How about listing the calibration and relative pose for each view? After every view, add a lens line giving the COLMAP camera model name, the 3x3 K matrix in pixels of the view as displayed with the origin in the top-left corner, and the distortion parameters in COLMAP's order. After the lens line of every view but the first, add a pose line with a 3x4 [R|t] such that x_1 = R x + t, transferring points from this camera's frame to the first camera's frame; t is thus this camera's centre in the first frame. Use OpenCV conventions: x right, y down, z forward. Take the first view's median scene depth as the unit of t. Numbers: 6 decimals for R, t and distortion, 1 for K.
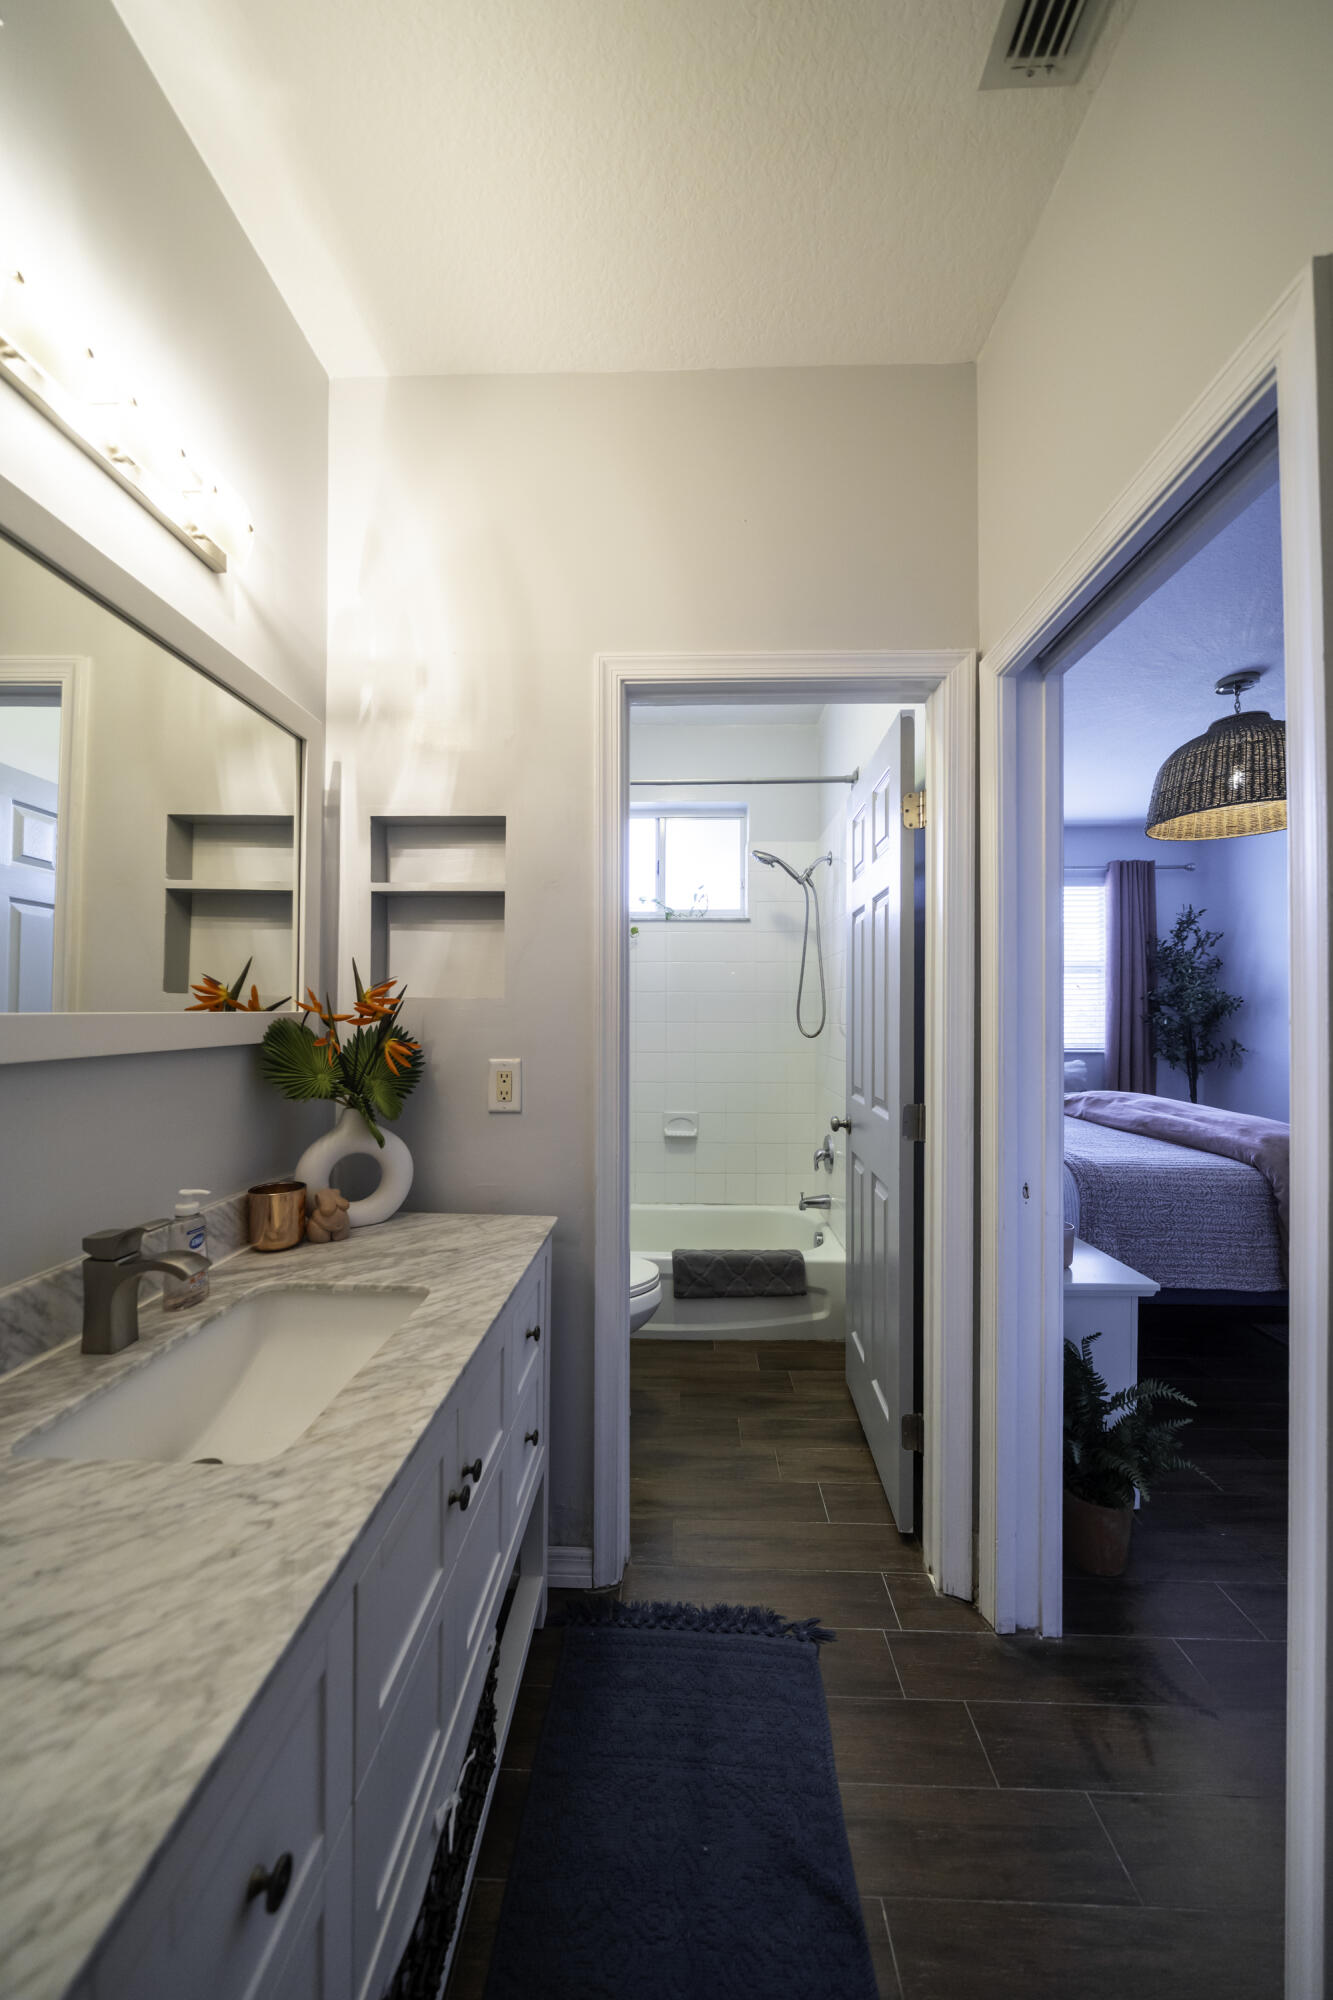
lens RADIAL K [[696.1, 0, 660.9], [0, 696.1, 1005.9], [0, 0, 1]] dist [-0.003926, -0.001244]
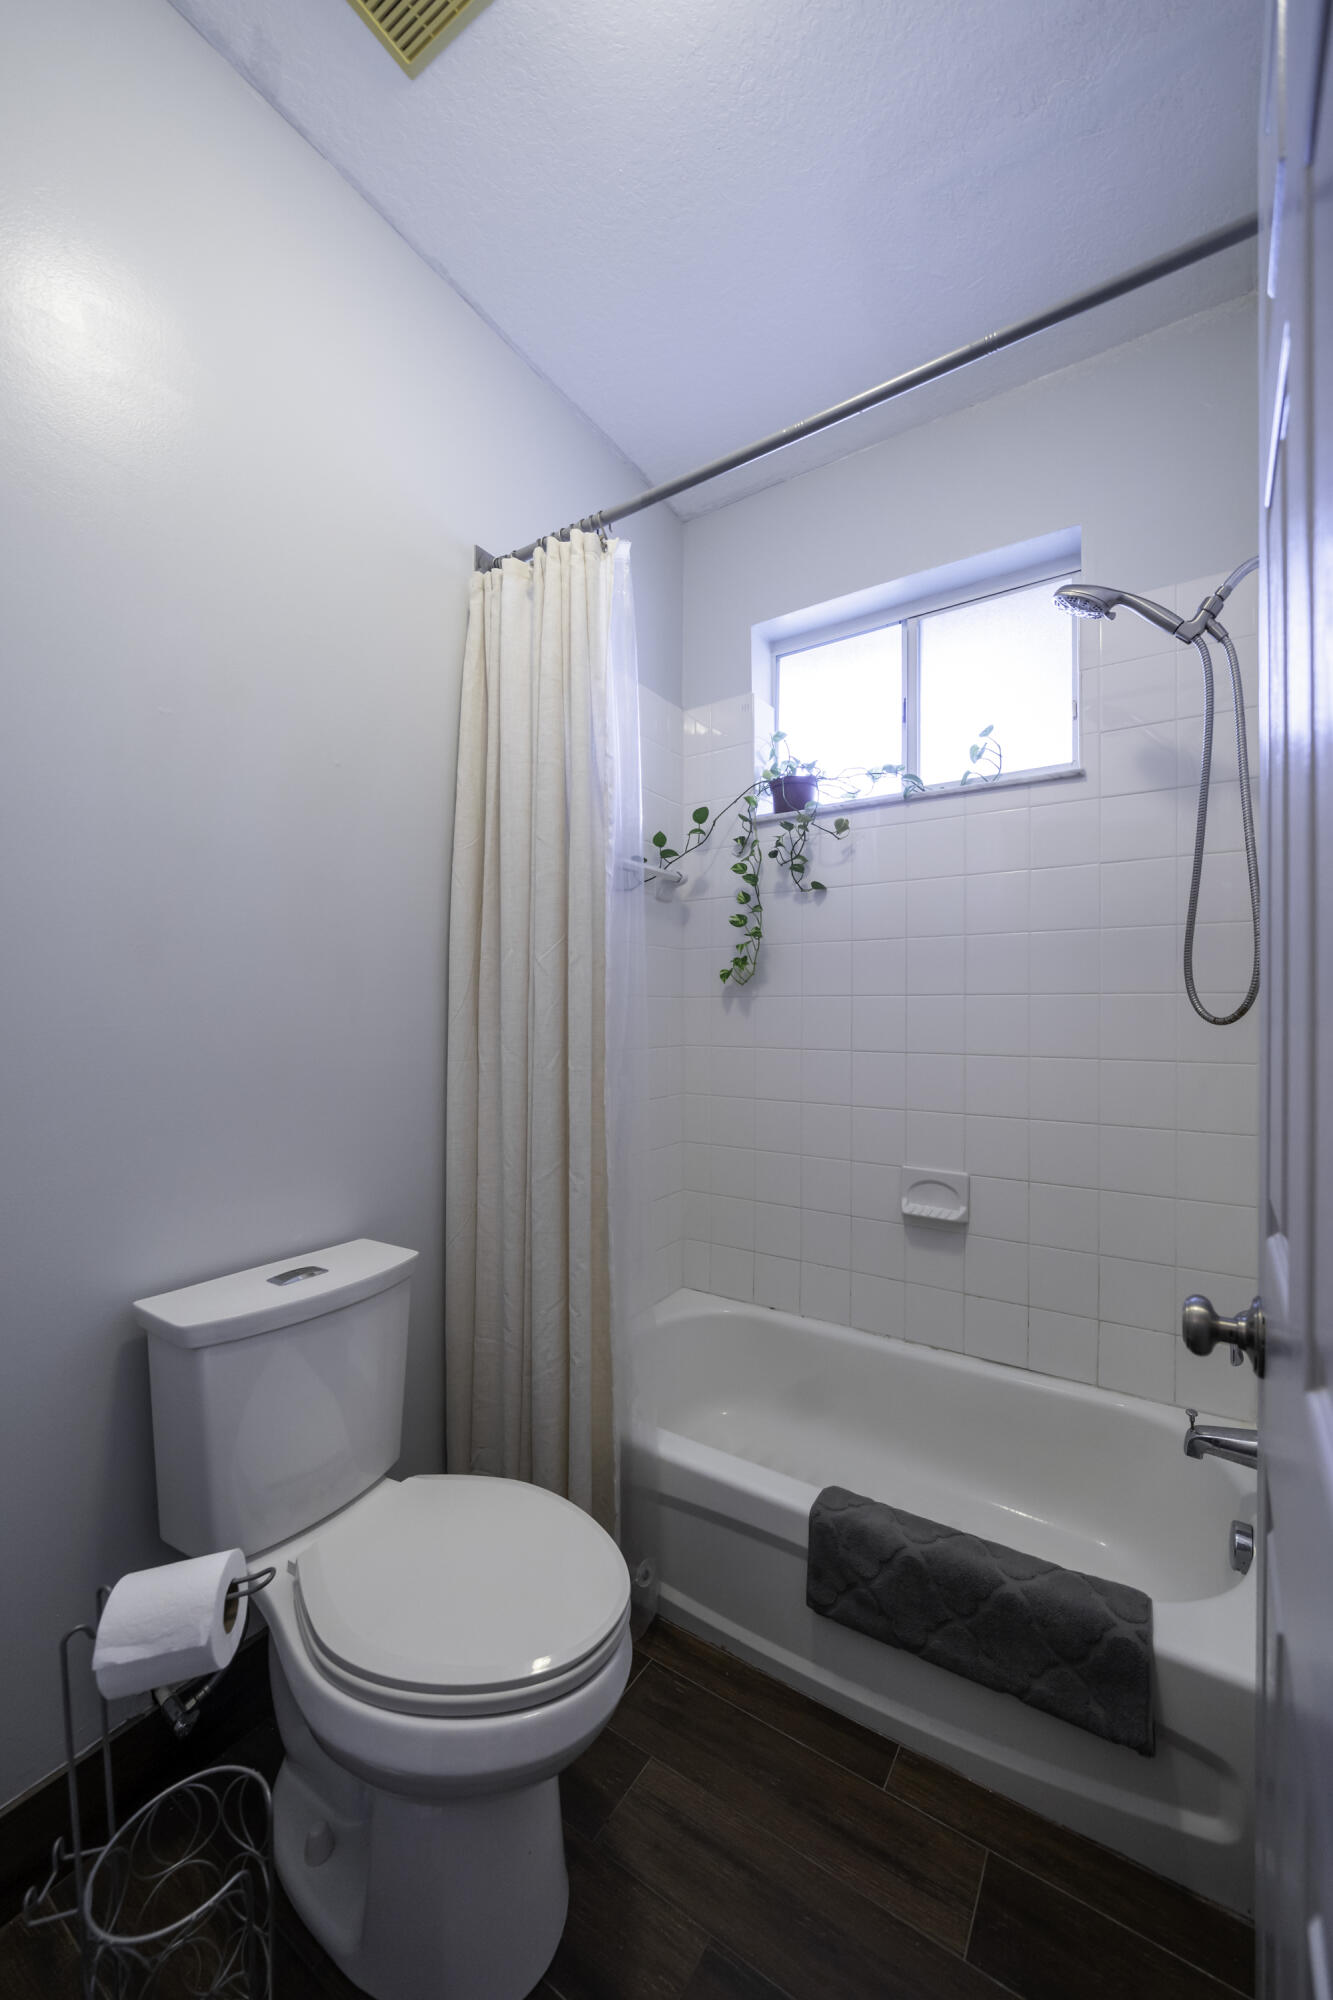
lens RADIAL K [[761.1, 0, 671.2], [0, 761.1, 1010.0], [0, 0, 1]] dist [-0.006615, -0.000053]
pose [[0.861405, -0.006917, -0.507871, 0.164412], [0.013191, 0.999875, 0.008755, 0.029901], [0.507747, -0.014241, 0.861389, 0.469556]]
